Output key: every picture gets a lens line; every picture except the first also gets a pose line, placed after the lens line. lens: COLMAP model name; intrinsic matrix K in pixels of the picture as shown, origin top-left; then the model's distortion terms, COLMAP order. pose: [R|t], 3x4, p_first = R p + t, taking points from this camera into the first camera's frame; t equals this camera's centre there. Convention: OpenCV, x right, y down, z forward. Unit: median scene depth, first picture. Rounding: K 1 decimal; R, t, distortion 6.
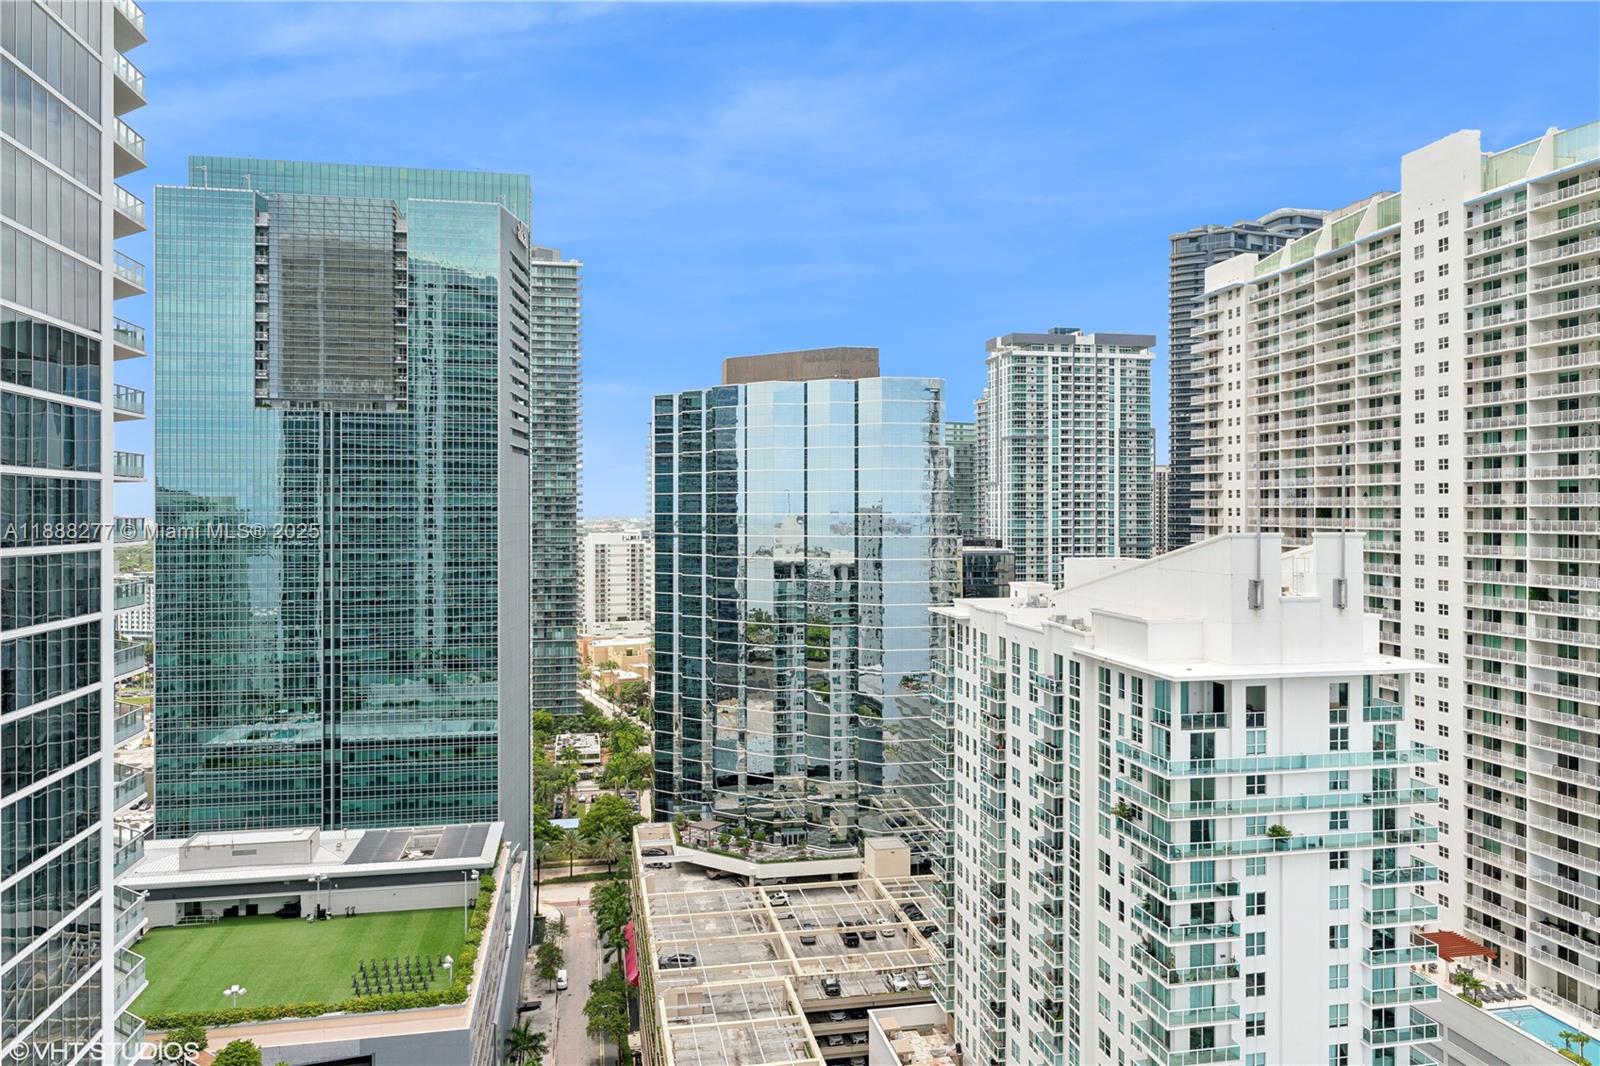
lens RADIAL K [[1074.9, 0, 802.1], [0, 1074.9, 506.6], [0, 0, 1]] dist [0.001812, -0.000669]
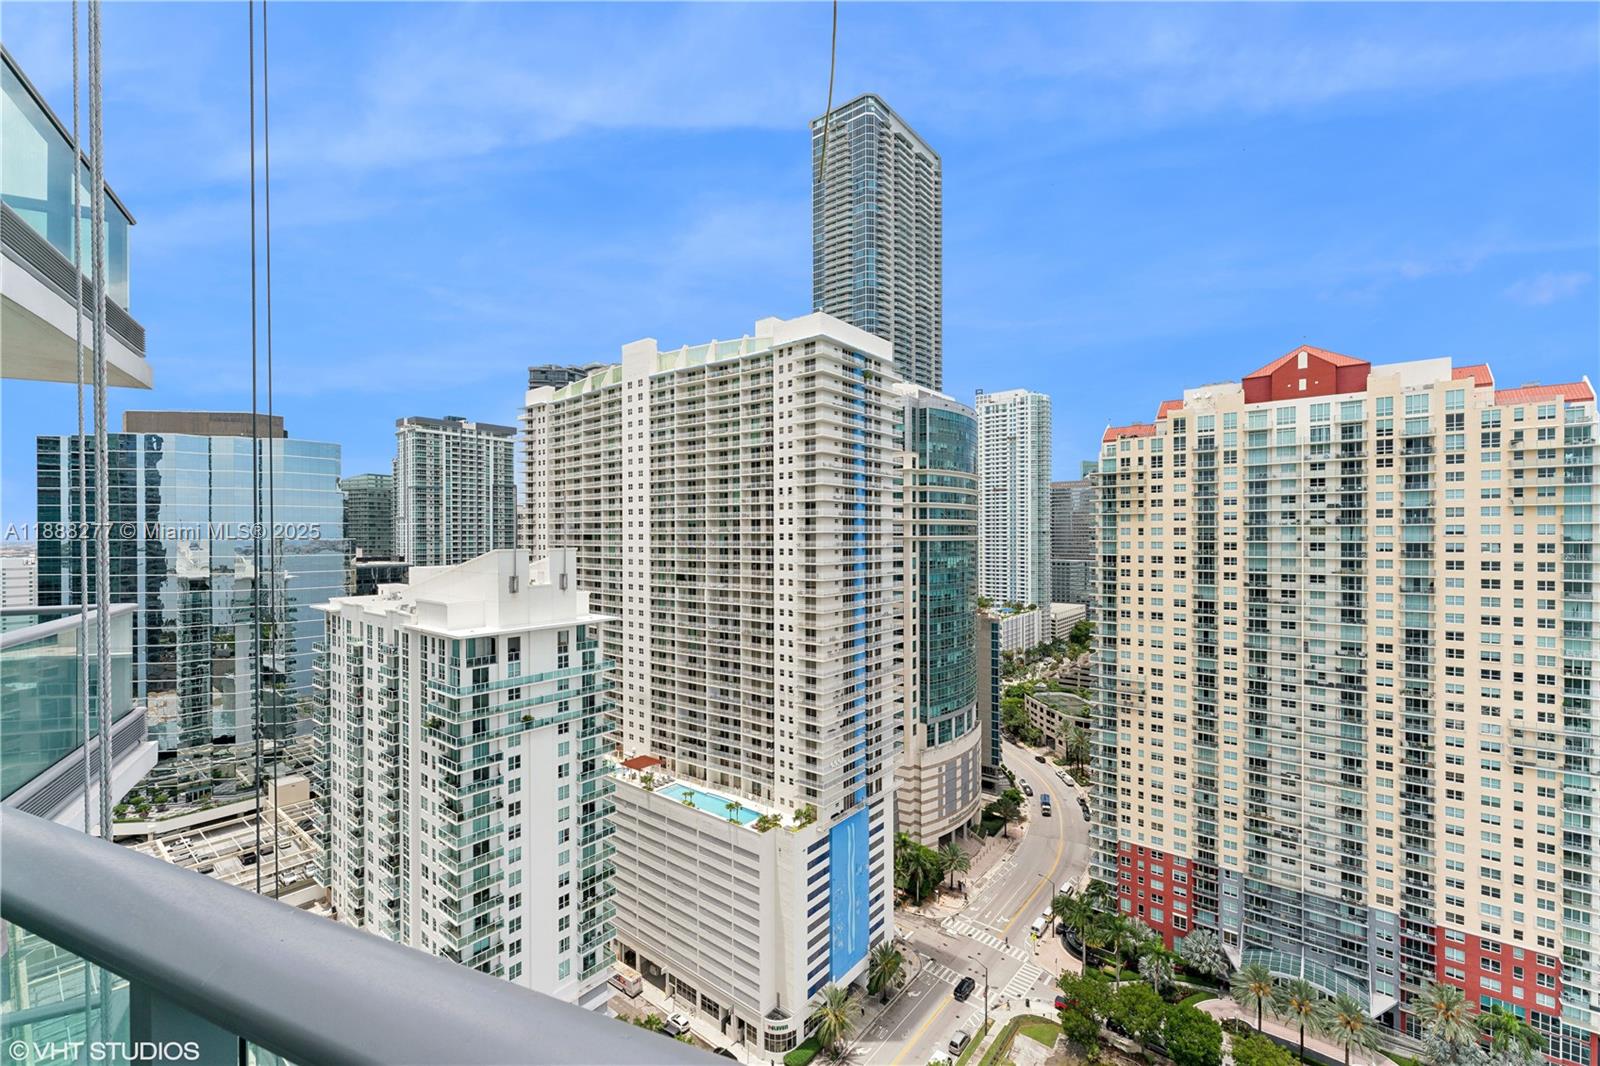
lens RADIAL K [[658.1, 0, 800.0], [0, 658.1, 533.0], [0, 0, 1]] dist [0.000361, 0.000326]
pose [[0.775097, 0.000002, 0.631843, 0.080000], [0.000510, 1.000000, -0.000628, -0.000505], [-0.631842, 0.000809, 0.775096, -0.087069]]
